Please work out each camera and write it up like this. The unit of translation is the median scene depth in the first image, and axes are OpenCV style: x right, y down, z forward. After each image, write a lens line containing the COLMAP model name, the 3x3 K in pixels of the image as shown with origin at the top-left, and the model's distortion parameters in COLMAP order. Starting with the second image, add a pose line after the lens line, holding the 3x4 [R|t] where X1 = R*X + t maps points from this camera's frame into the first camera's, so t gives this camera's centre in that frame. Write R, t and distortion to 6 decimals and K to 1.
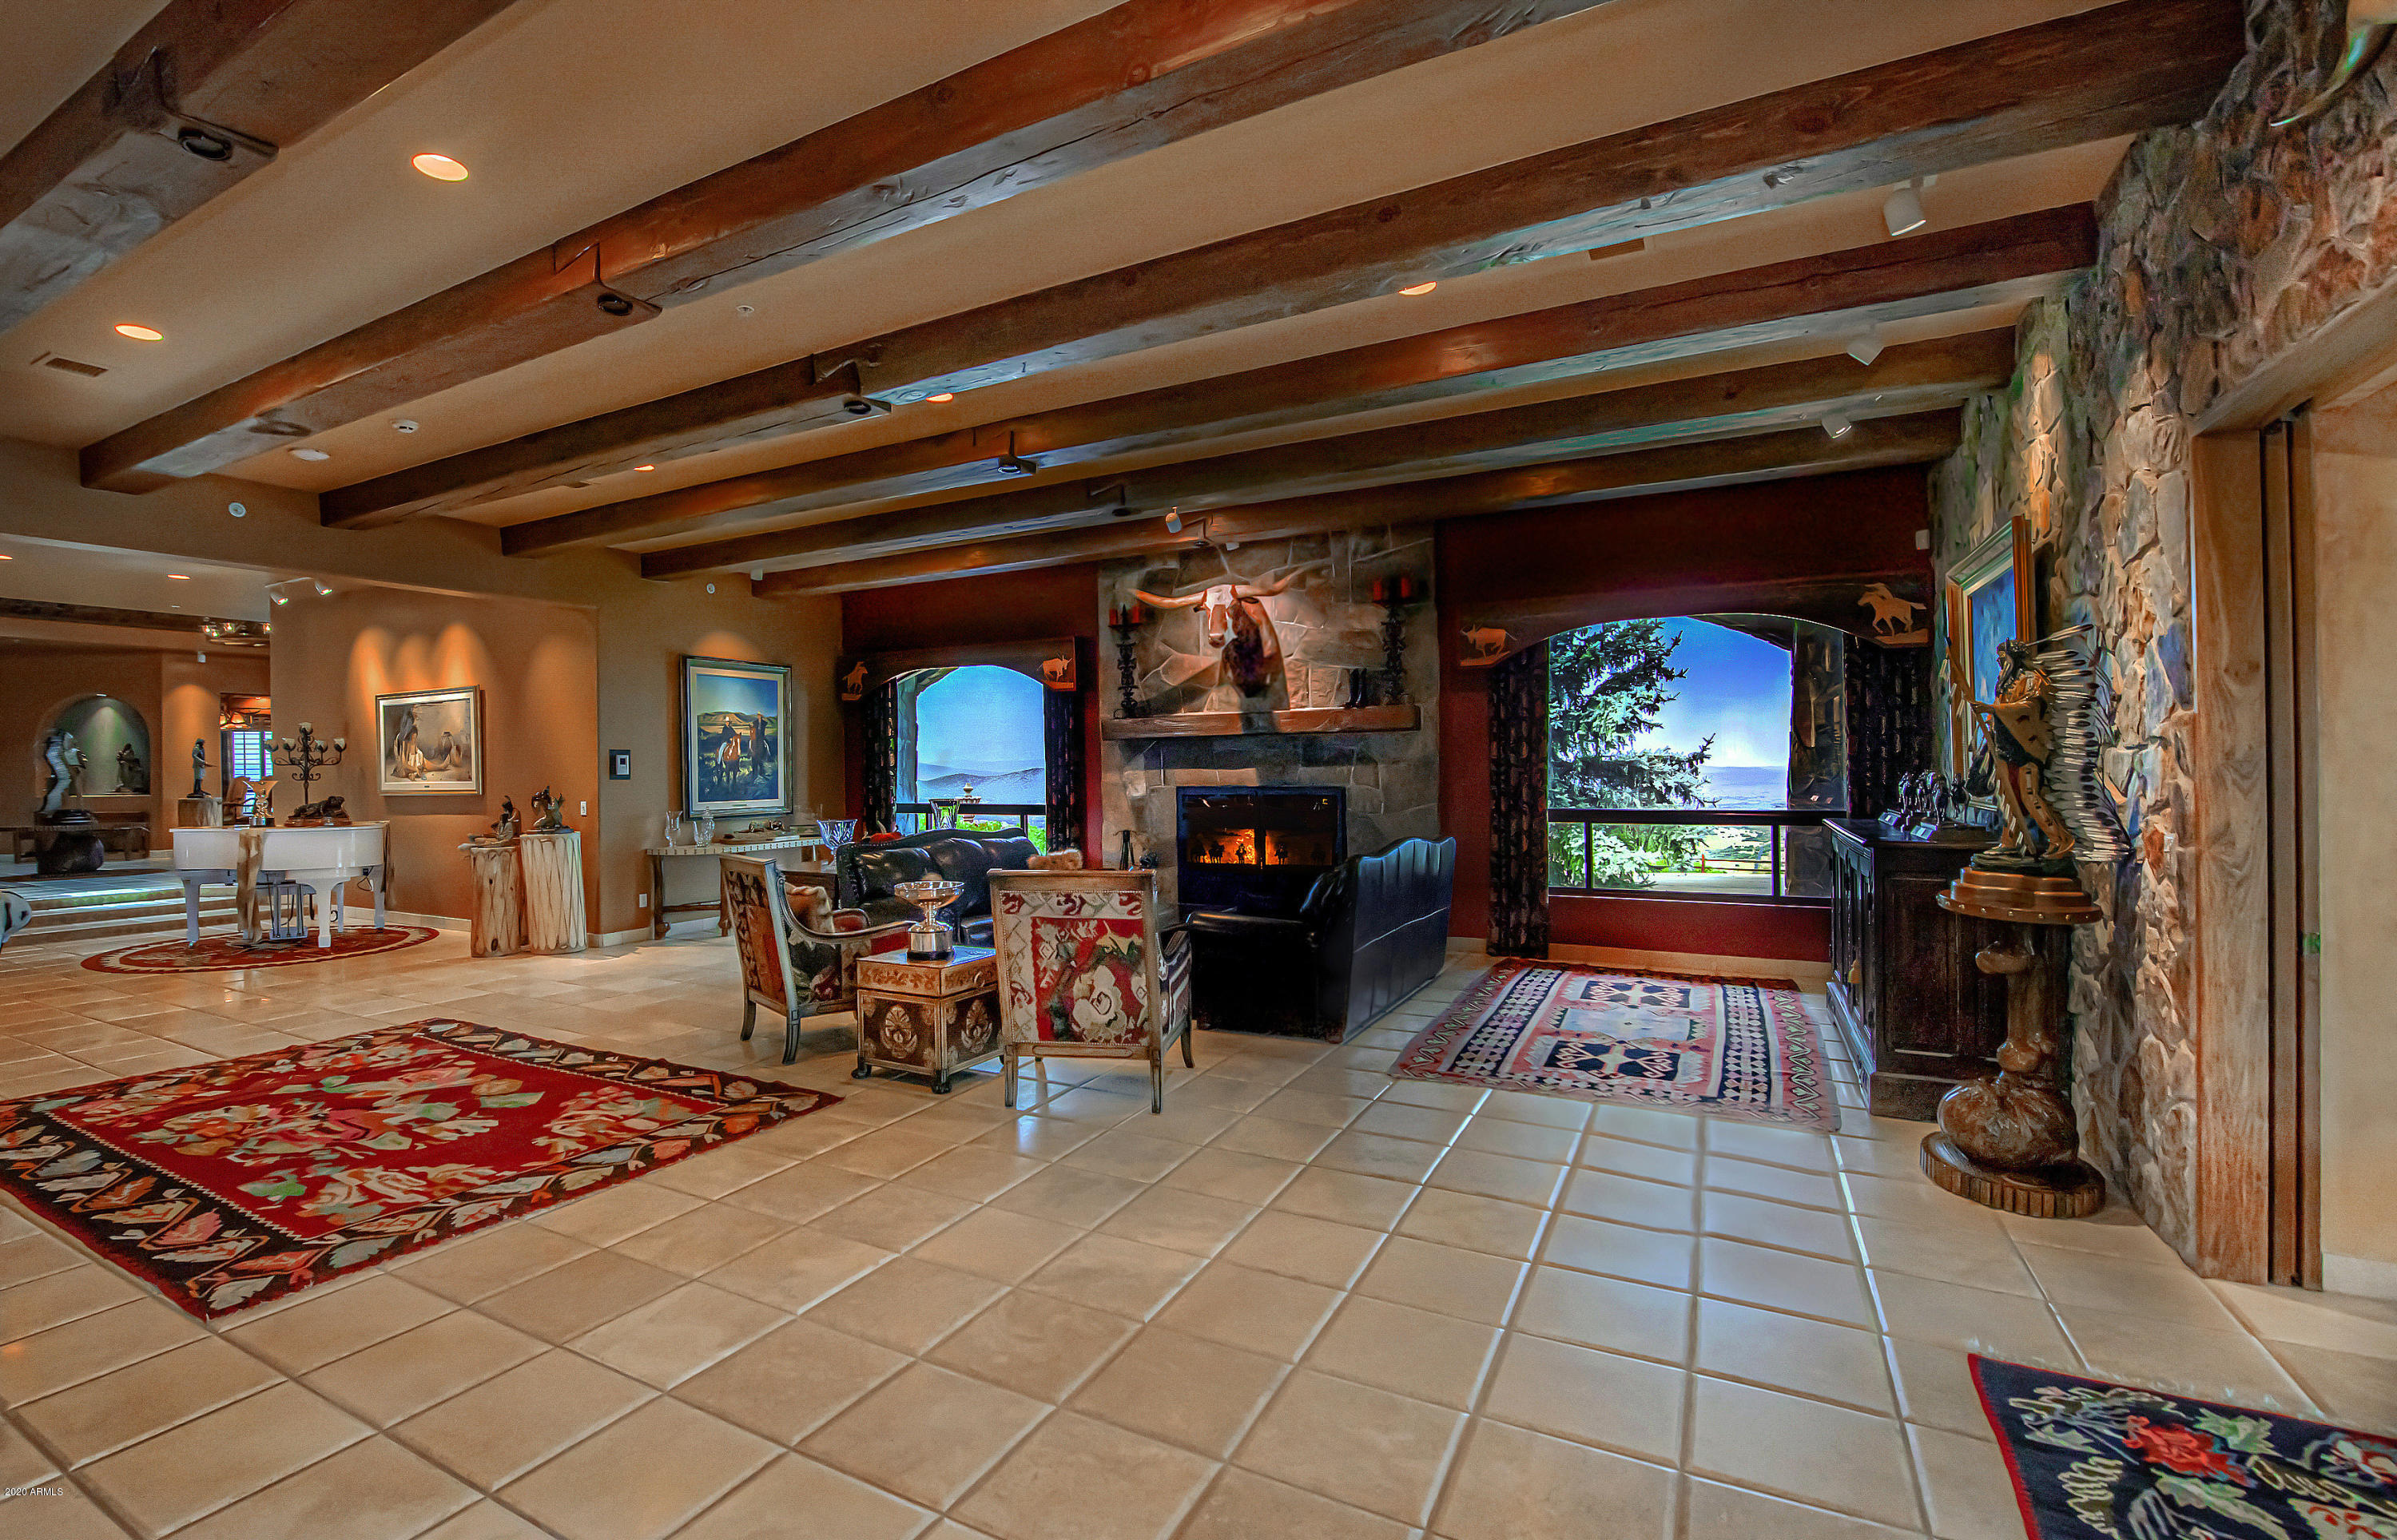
lens RADIAL K [[1083.1, 0, 1079.6], [0, 1083.1, 764.0], [0, 0, 1]] dist [0.001811, 0.000064]
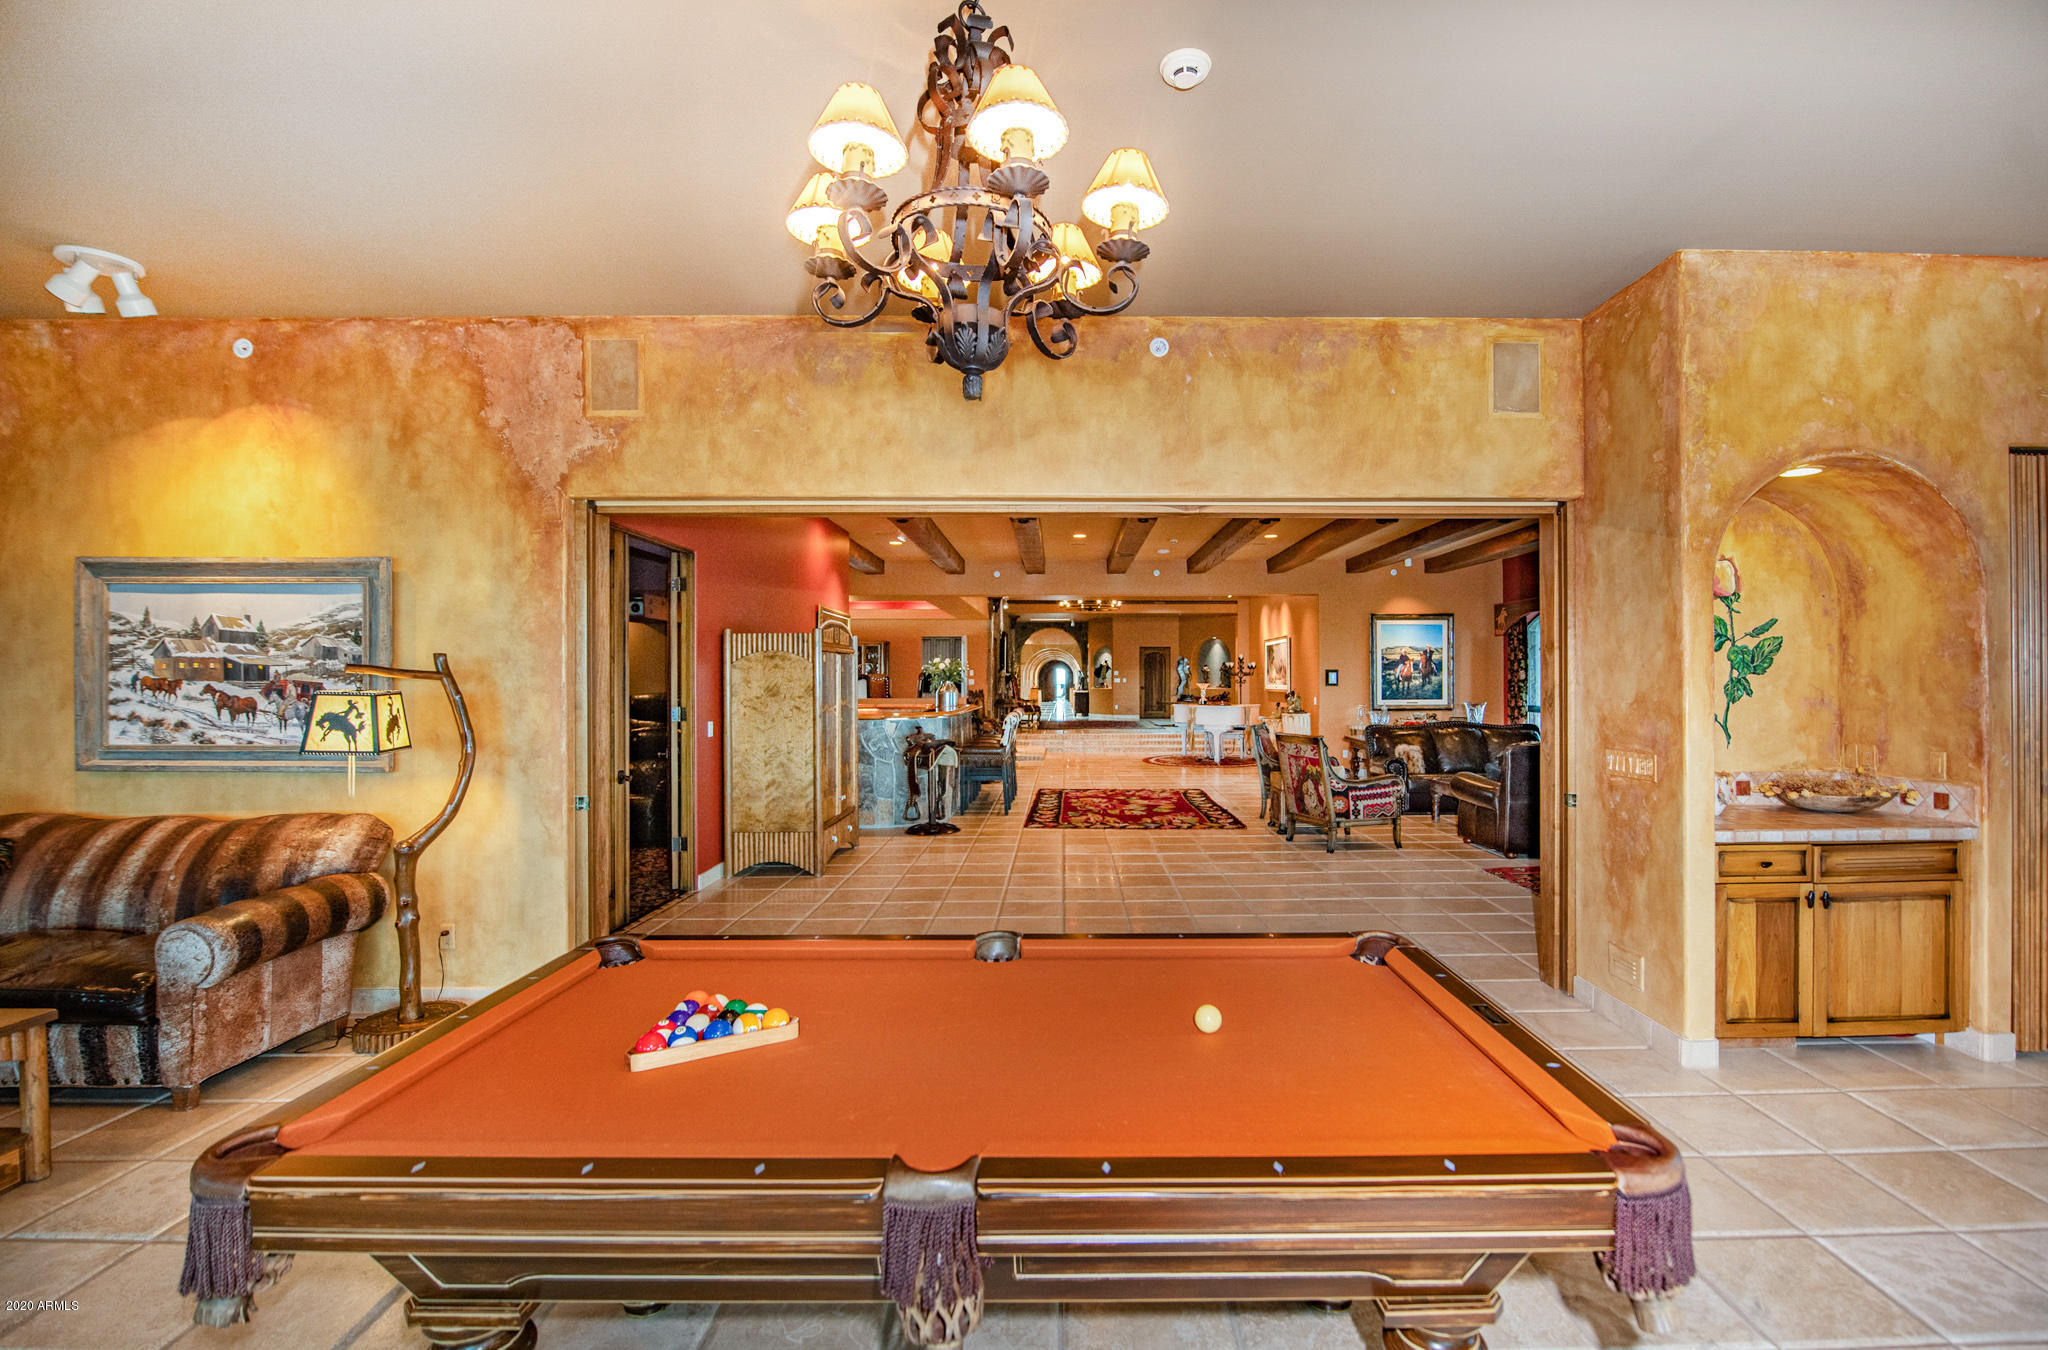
lens RADIAL K [[899.1, 0, 1032.3], [0, 899.1, 667.1], [0, 0, 1]] dist [-0.013734, -0.000276]
pose [[0.500211, -0.001569, -0.865902, 0.581826], [0.002660, 0.999996, -0.000275, -0.017313], [0.865899, -0.002166, 0.500213, -0.168668]]
